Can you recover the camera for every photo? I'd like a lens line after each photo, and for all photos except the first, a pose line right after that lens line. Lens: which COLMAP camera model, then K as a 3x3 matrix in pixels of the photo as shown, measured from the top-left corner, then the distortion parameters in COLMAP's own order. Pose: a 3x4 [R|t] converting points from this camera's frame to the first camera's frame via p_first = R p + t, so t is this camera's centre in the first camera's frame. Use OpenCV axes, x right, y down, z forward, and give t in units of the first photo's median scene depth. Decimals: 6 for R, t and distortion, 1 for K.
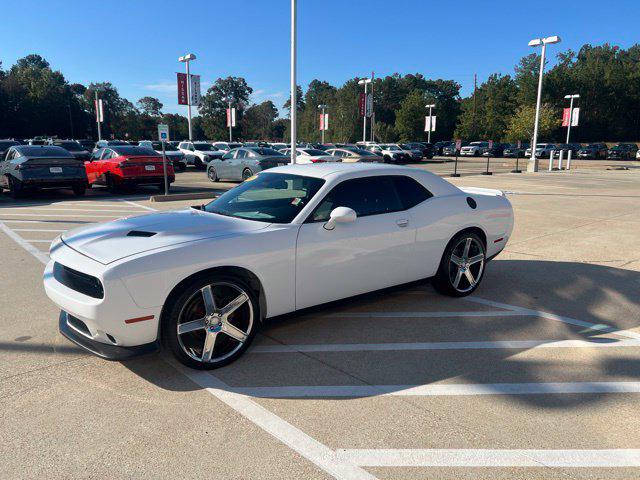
lens RADIAL K [[480.4, 0, 316.2], [0, 480.4, 244.4], [0, 0, 1]] dist [0.048630, -0.050809]
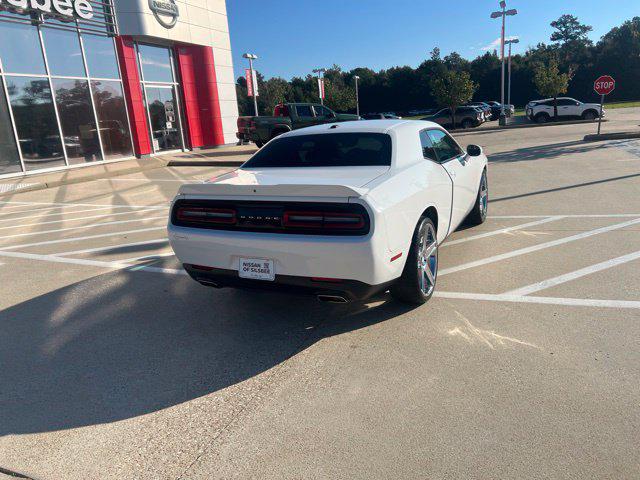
lens RADIAL K [[480.4, 0, 317.1], [0, 480.4, 237.1], [0, 0, 1]] dist [0.048630, -0.050809]
pose [[-0.892314, 0.165649, -0.419925, 0.554679], [-0.019973, 0.914840, 0.403322, -0.335175], [0.450974, 0.368277, -0.813016, 1.780052]]
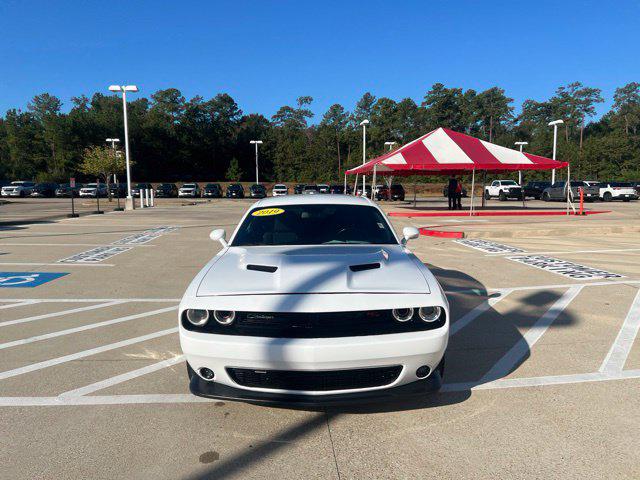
lens RADIAL K [[480.4, 0, 318.6], [0, 480.4, 241.3], [0, 0, 1]] dist [0.048630, -0.050809]
pose [[0.597092, -0.095833, 0.796428, -0.801789], [0.165185, 0.986249, -0.005167, -0.056248], [-0.784981, 0.134643, 0.604711, 0.344234]]
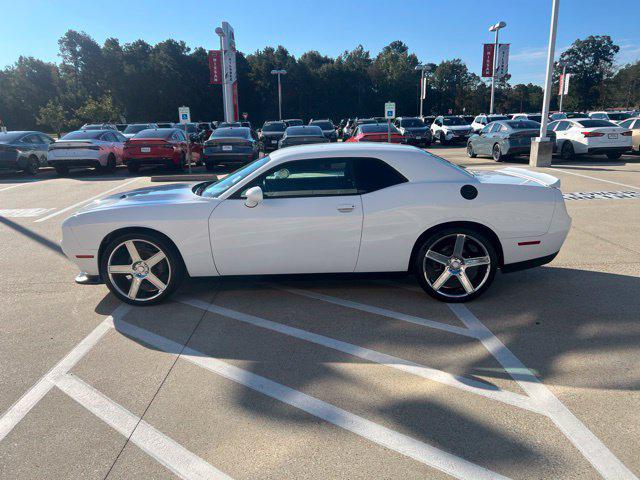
lens RADIAL K [[480.4, 0, 316.6], [0, 480.4, 235.0], [0, 0, 1]] dist [0.048630, -0.050809]
pose [[0.776069, 0.119650, -0.619194, 0.629572], [-0.098320, 0.992787, 0.068612, -0.043973], [0.622937, 0.007632, 0.782235, 0.191529]]
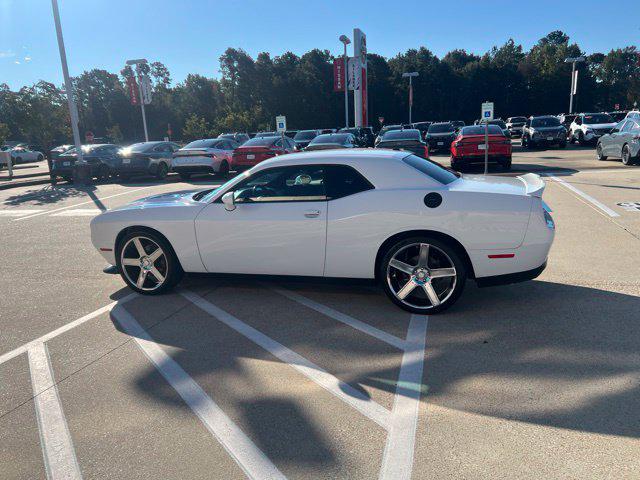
lens RADIAL K [[480.4, 0, 315.5], [0, 480.4, 242.1], [0, 0, 1]] dist [0.048630, -0.050809]
pose [[0.561701, 0.150354, -0.813564, 0.853949], [-0.111967, 0.988116, 0.105308, -0.078607], [0.819729, 0.031941, 0.571861, 0.387578]]
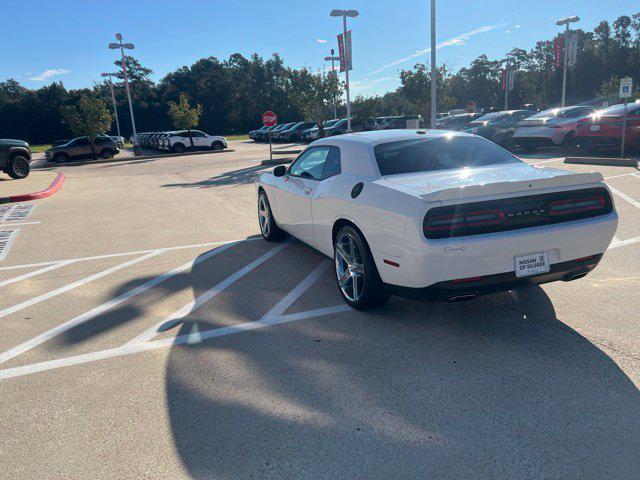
lens RADIAL K [[480.4, 0, 315.5], [0, 480.4, 238.1], [0, 0, 1]] dist [0.048630, -0.050809]
pose [[-0.281652, 0.231879, -0.931077, 1.033187], [-0.133916, 0.951364, 0.277441, -0.209568], [0.950126, 0.202828, -0.236901, 1.113421]]
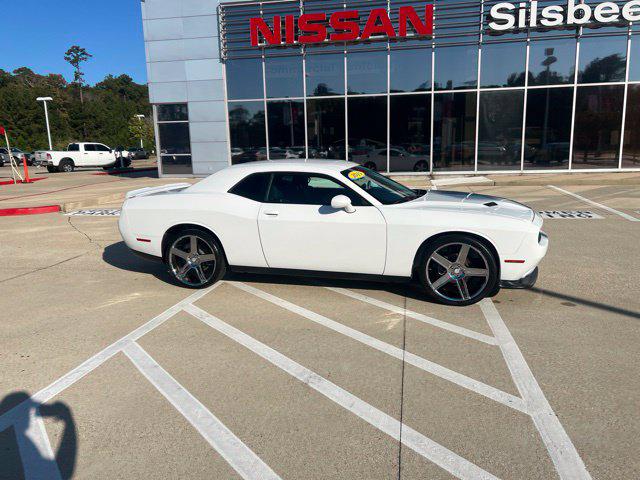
lens RADIAL K [[480.4, 0, 316.1], [0, 480.4, 236.4], [0, 0, 1]] dist [0.048630, -0.050809]
pose [[-0.615295, -0.137225, 0.776261, -0.878237], [0.173200, 0.937136, 0.302949, -0.330156], [-0.769034, 0.320851, -0.552848, 1.625597]]
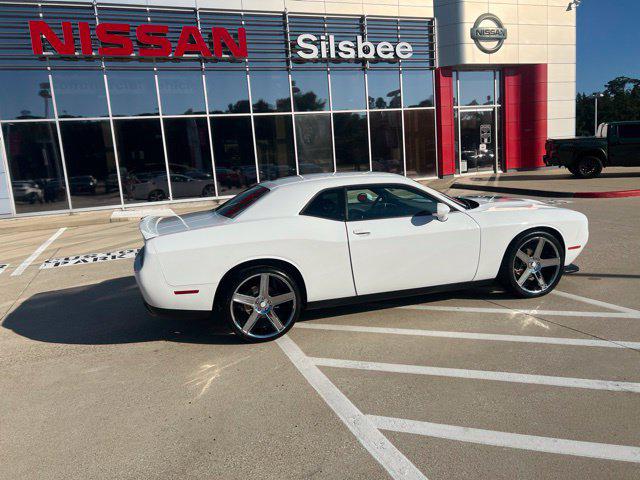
lens RADIAL K [[480.4, 0, 316.5], [0, 480.4, 235.7], [0, 0, 1]] dist [0.048630, -0.050809]
pose [[-0.935858, 0.003036, 0.352364, -0.275925], [0.128667, 0.933862, 0.333686, -0.382660], [-0.328047, 0.357621, -0.874353, 1.914019]]
